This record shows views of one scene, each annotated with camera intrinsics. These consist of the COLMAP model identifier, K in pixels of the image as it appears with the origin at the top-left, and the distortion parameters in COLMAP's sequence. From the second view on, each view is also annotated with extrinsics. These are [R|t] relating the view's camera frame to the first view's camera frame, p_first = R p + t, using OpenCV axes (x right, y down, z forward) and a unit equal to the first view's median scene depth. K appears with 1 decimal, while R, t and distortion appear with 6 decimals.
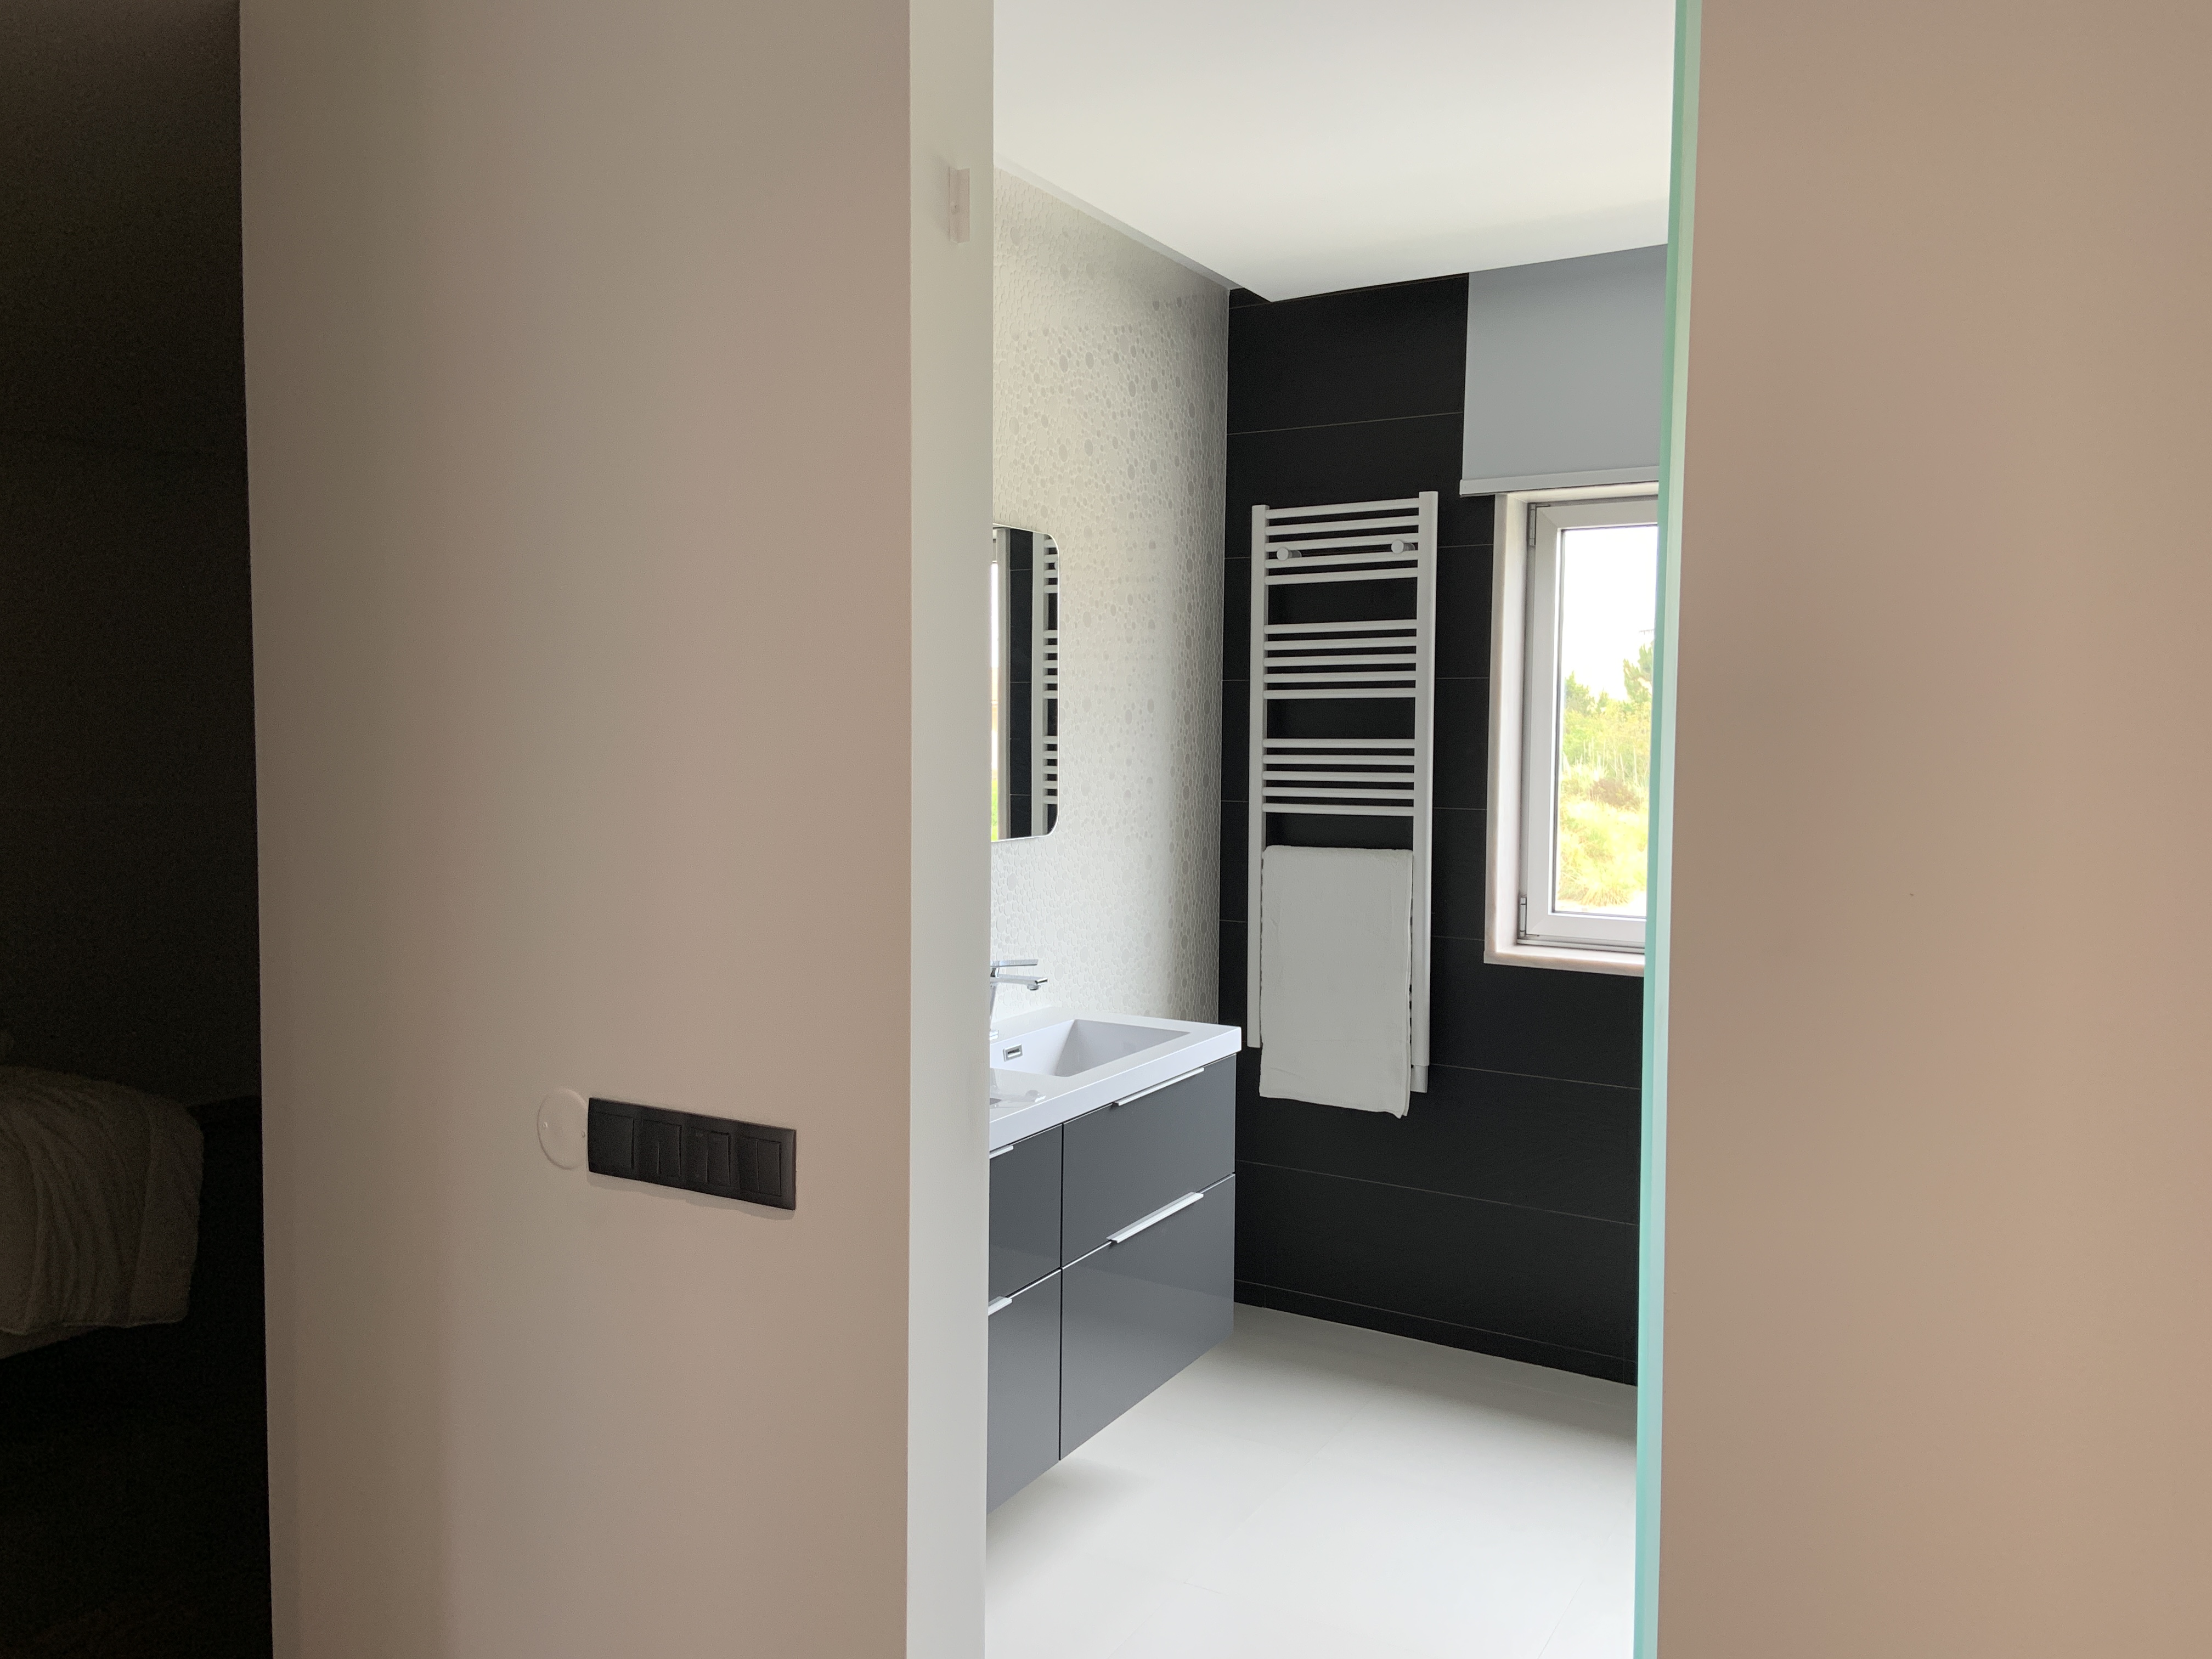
lens RADIAL K [[1659.0, 0, 1101.9], [0, 1659.0, 832.5], [0, 0, 1]] dist [0.083874, -0.108994]
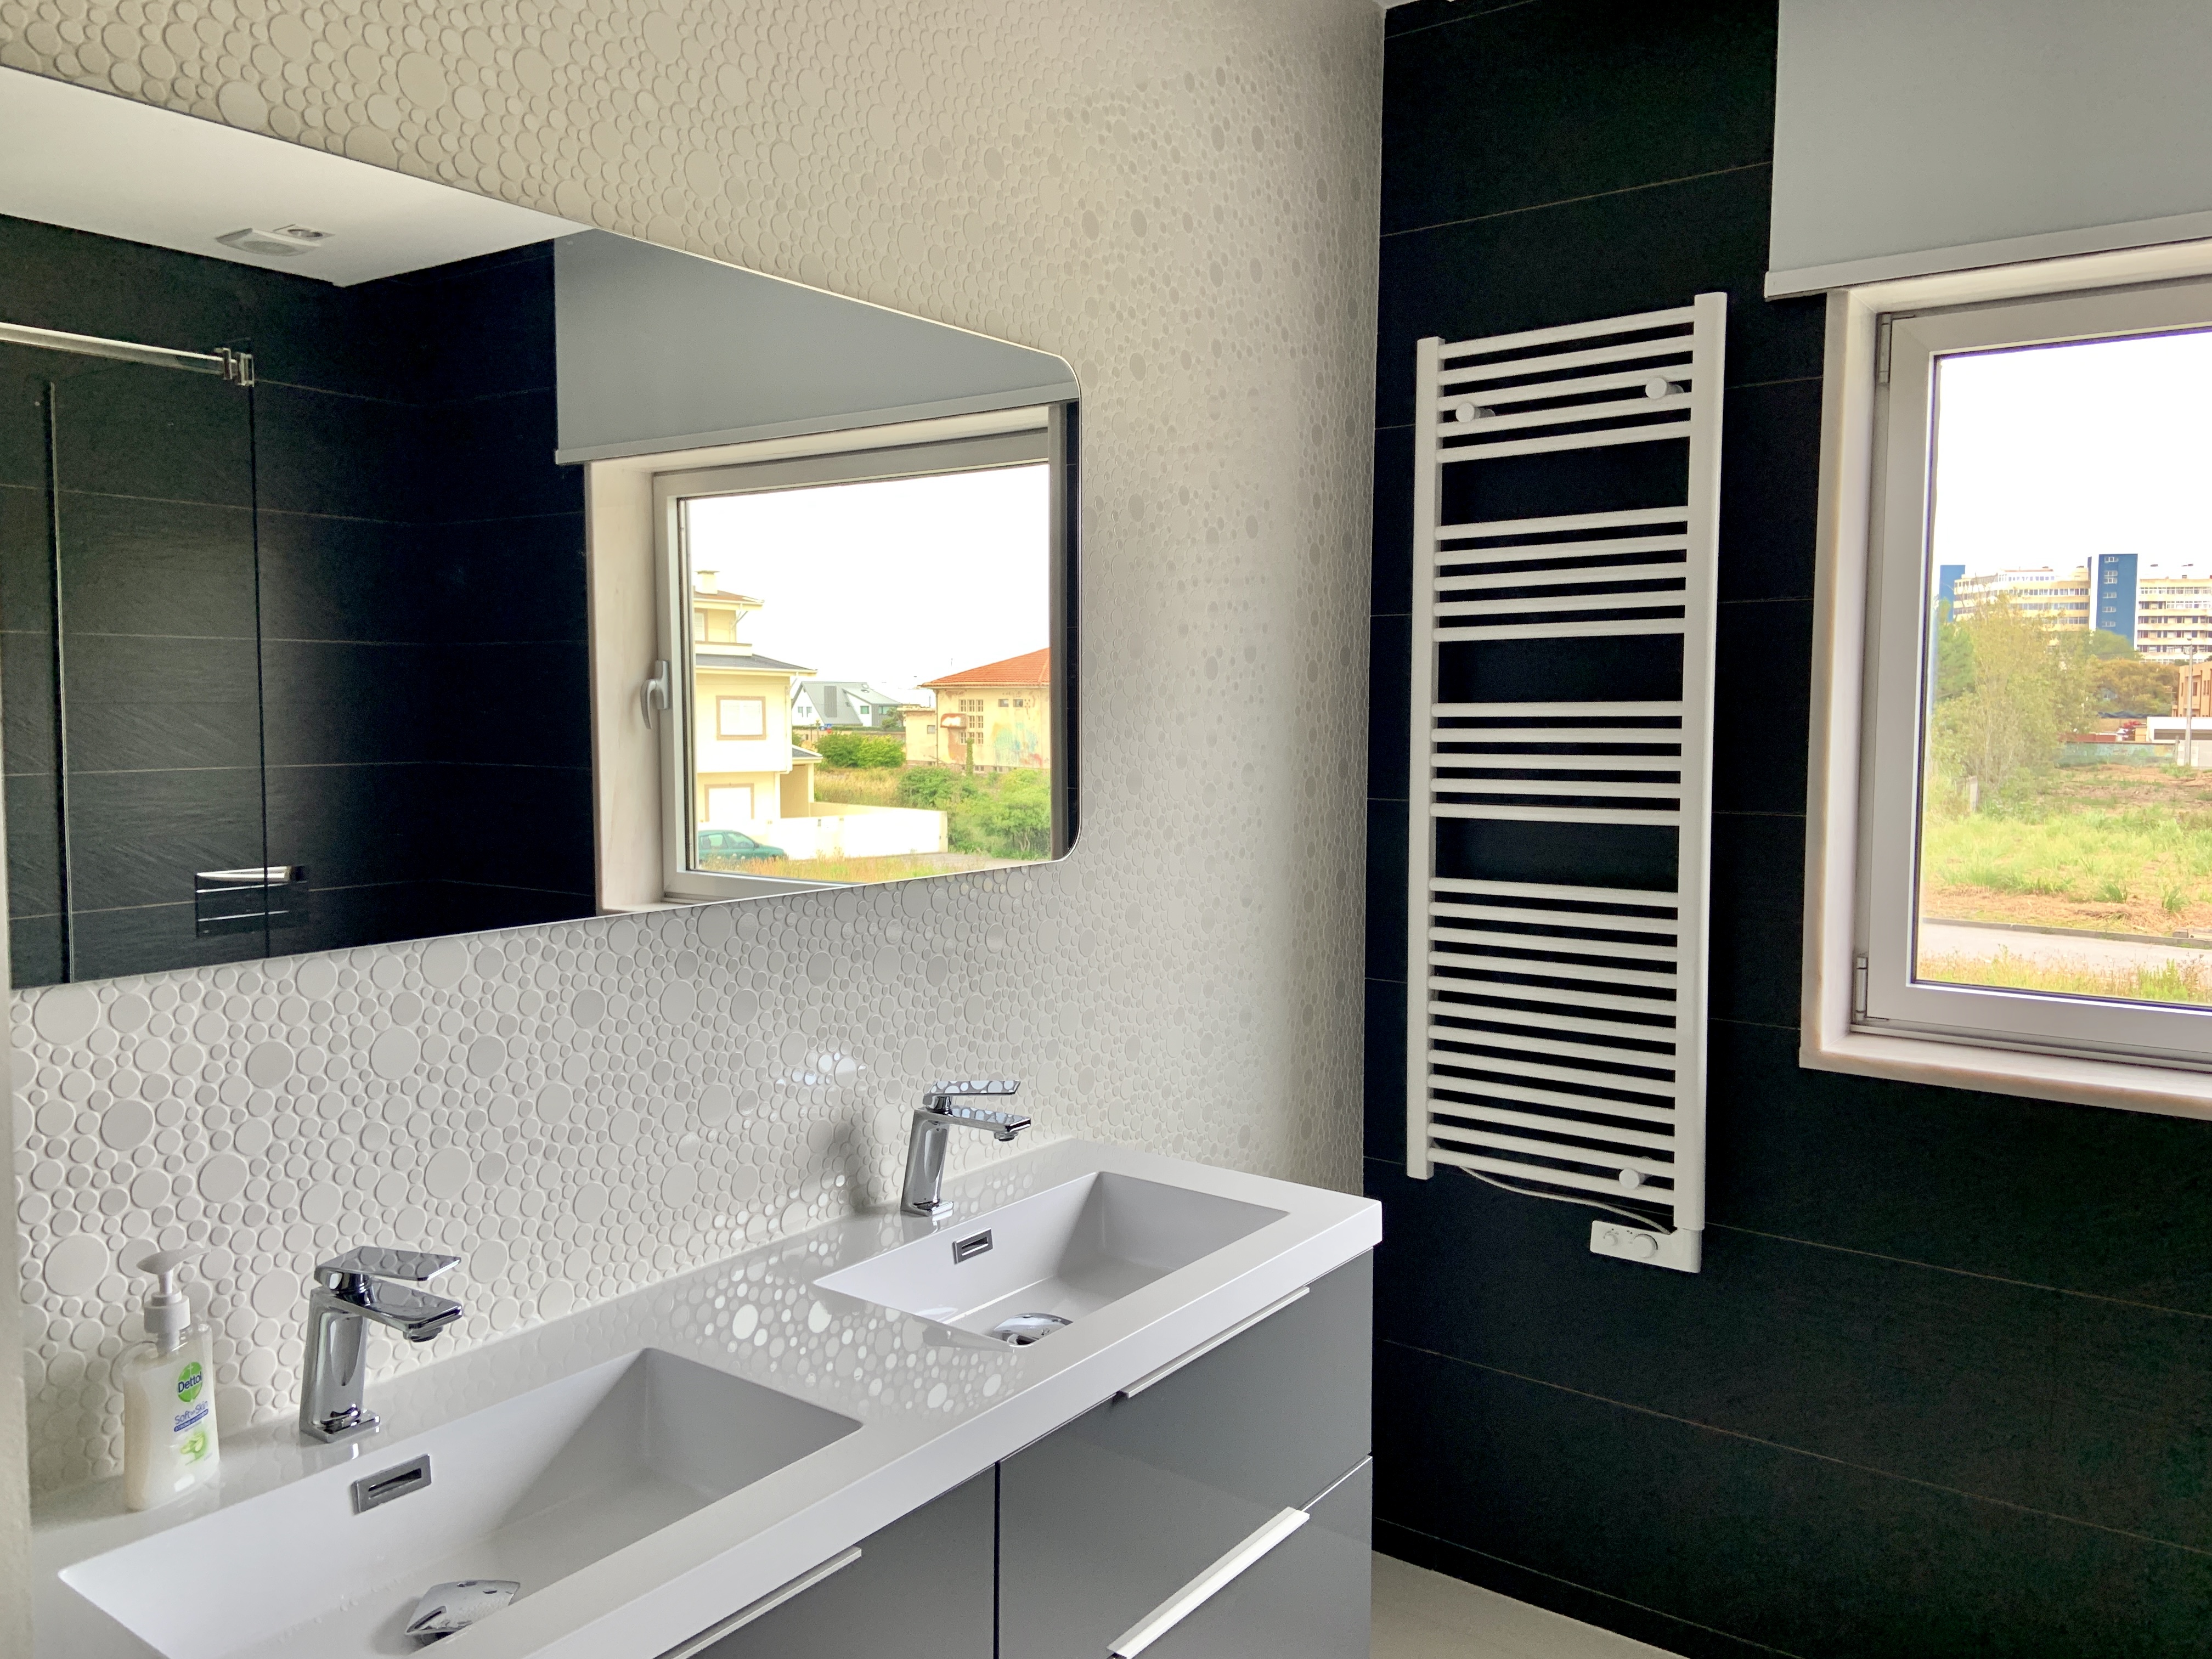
lens RADIAL K [[1659.0, 0, 1082.7], [0, 1659.0, 819.9], [0, 0, 1]] dist [0.083874, -0.108994]
pose [[0.992141, 0.004233, -0.125052, 0.045166], [-0.003797, 0.999986, 0.003726, -0.013639], [0.125066, -0.003222, 0.992143, 0.355881]]
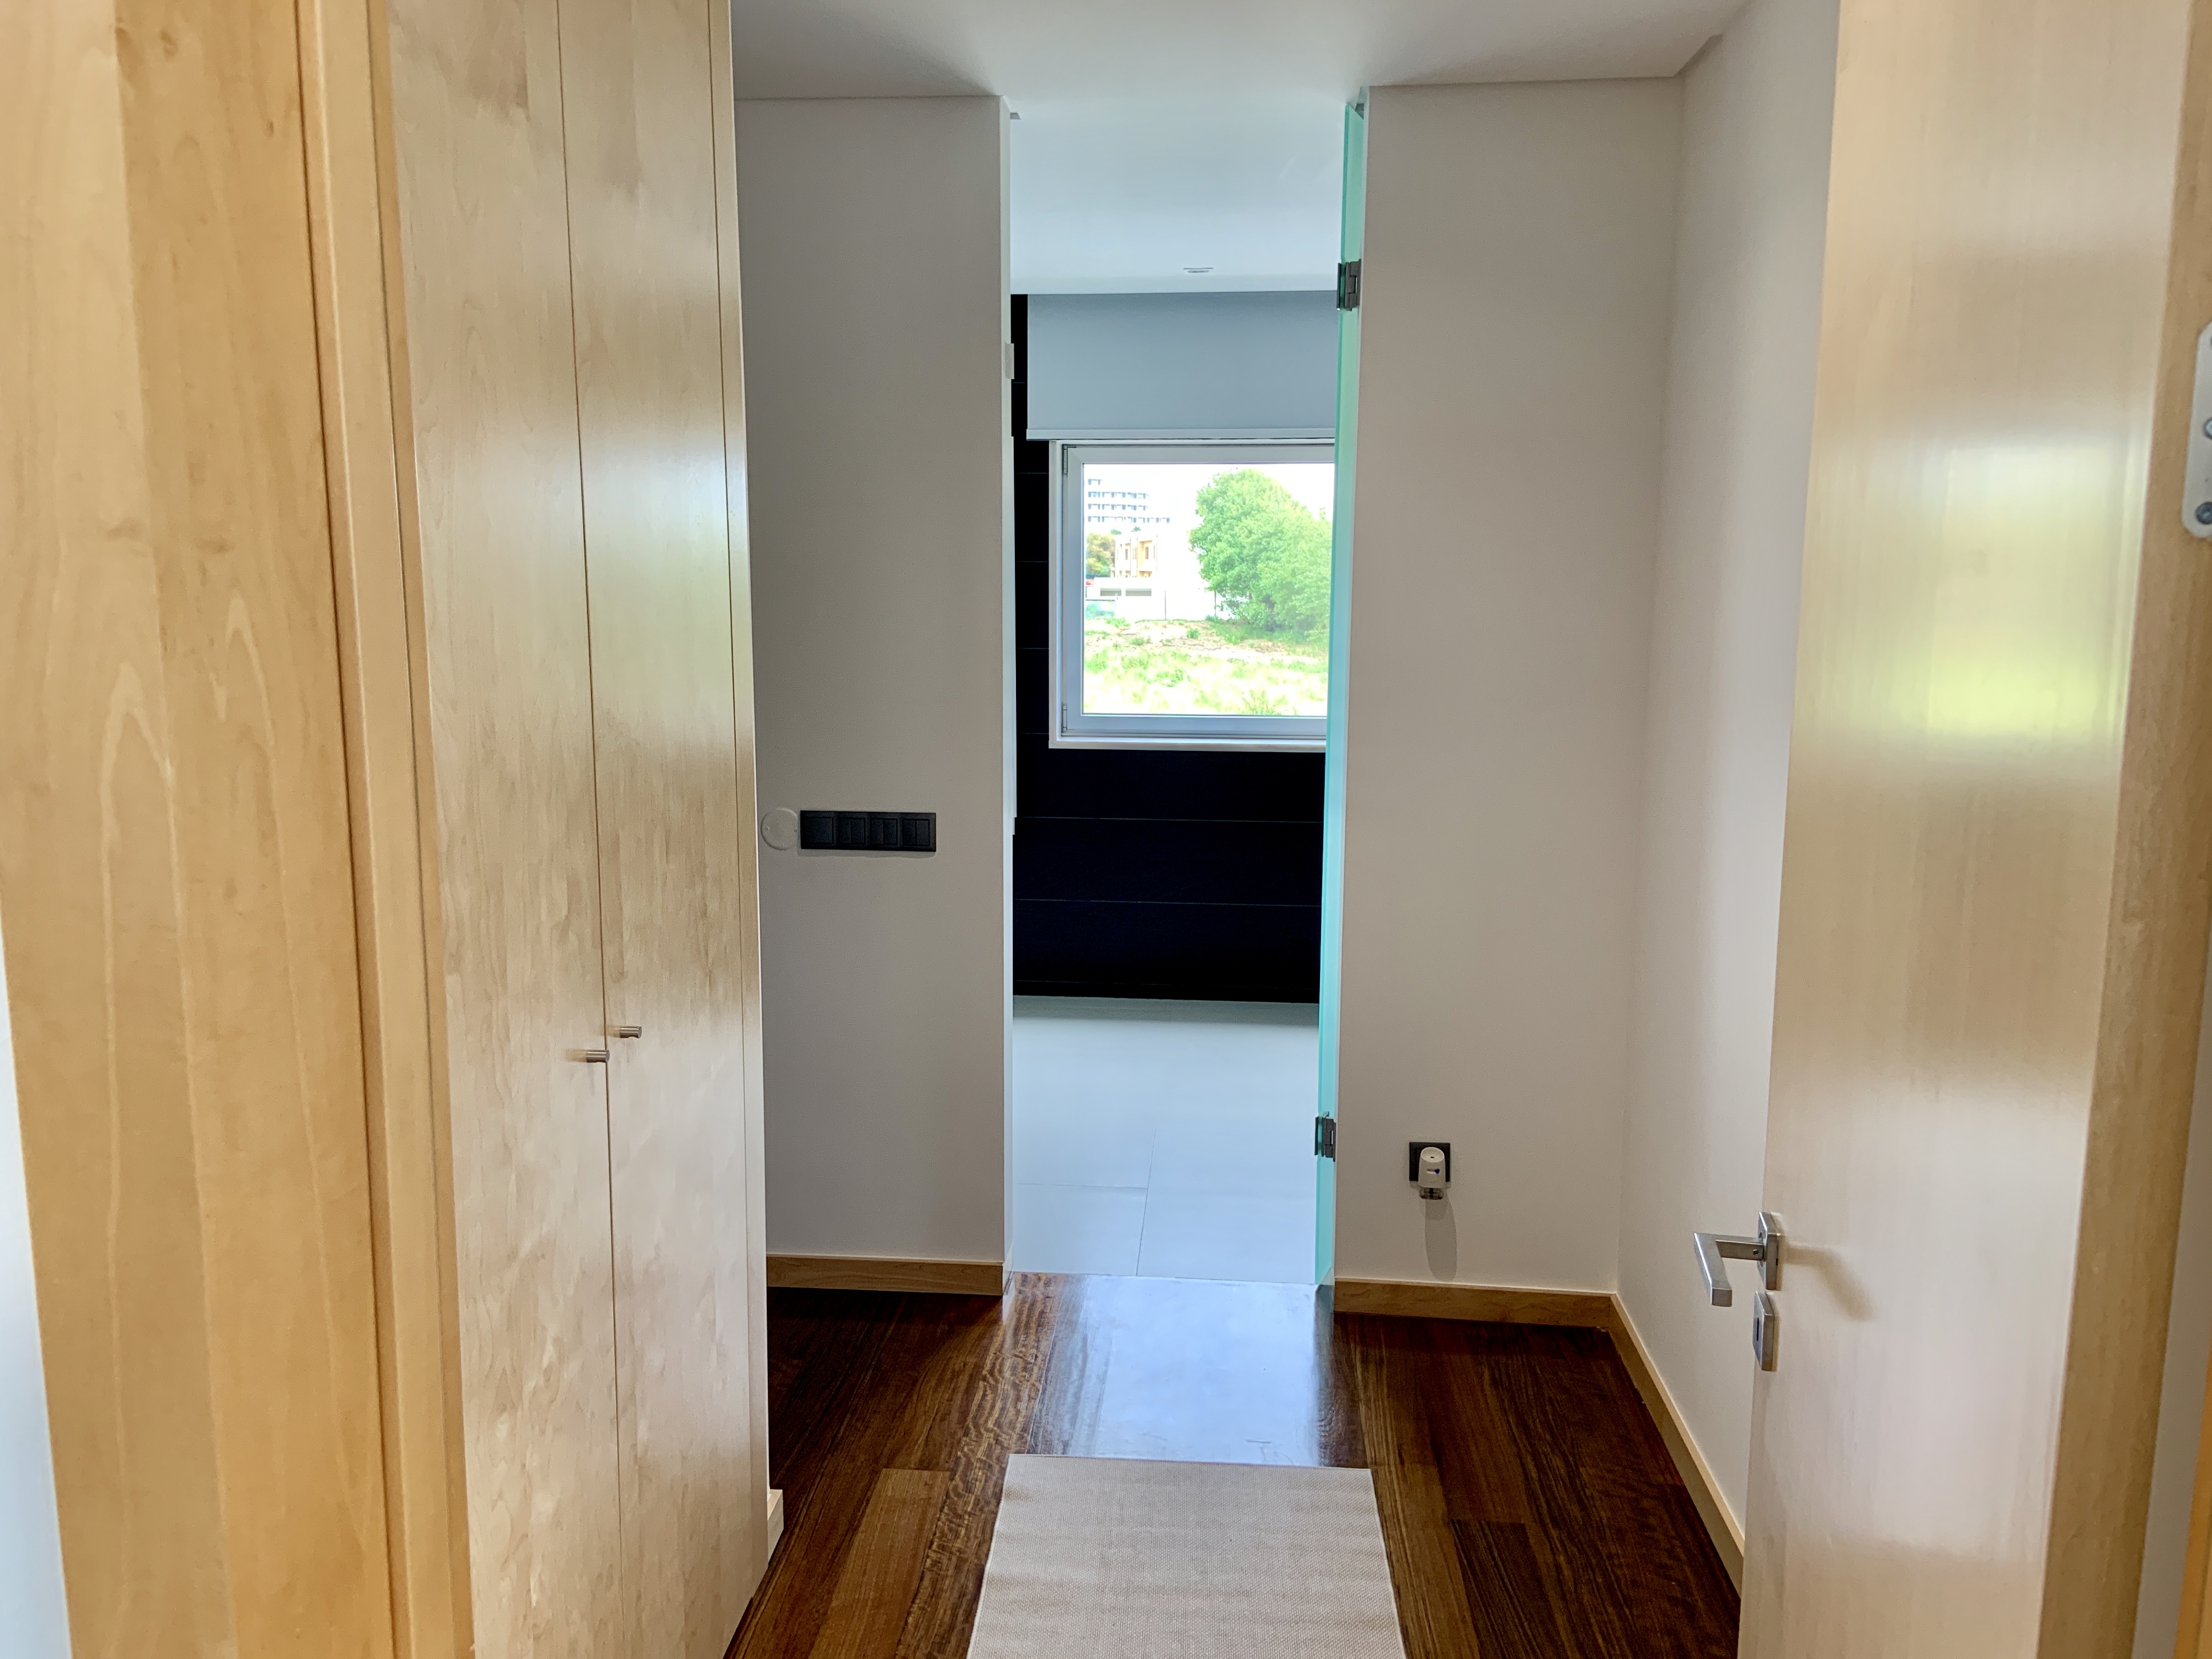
lens RADIAL K [[1659.0, 0, 1103.4], [0, 1659.0, 821.4], [0, 0, 1]] dist [0.083874, -0.108994]
pose [[0.902949, -0.064451, 0.424888, -0.378428], [0.025797, 0.995036, 0.096114, -0.000971], [-0.428974, -0.075826, 0.900129, -0.405383]]
